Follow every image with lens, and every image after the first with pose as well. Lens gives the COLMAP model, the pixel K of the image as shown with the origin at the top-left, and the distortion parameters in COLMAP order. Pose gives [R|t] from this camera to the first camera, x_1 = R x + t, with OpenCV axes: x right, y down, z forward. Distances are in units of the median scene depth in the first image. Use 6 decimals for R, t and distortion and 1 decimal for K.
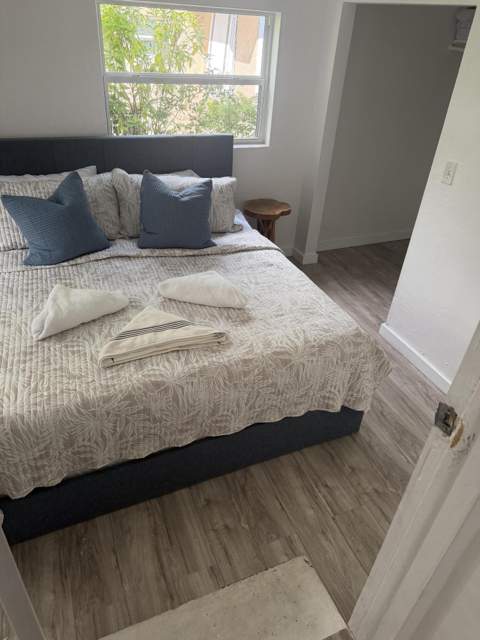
lens RADIAL K [[449.6, 0, 240.0], [0, 449.6, 320.0], [0, 0, 1]] dist [0.145500, -0.251117]
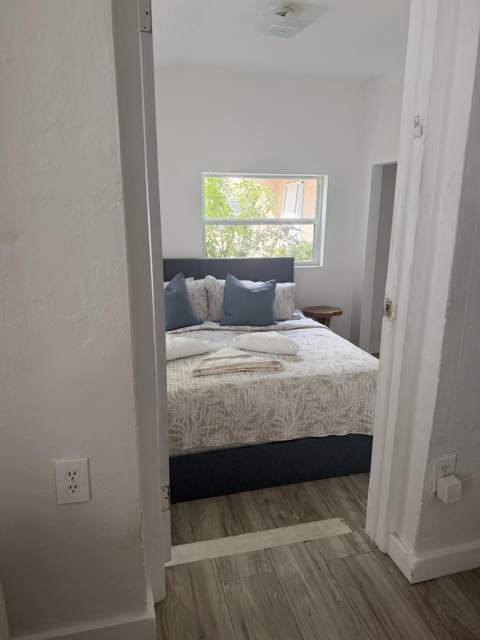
lens RADIAL K [[449.6, 0, 240.0], [0, 449.6, 320.0], [0, 0, 1]] dist [0.145500, -0.251117]
pose [[0.986290, -0.018195, -0.164014, 0.066439], [-0.039346, 0.939310, -0.340806, 0.348572], [0.160261, 0.342587, 0.925716, -0.290068]]
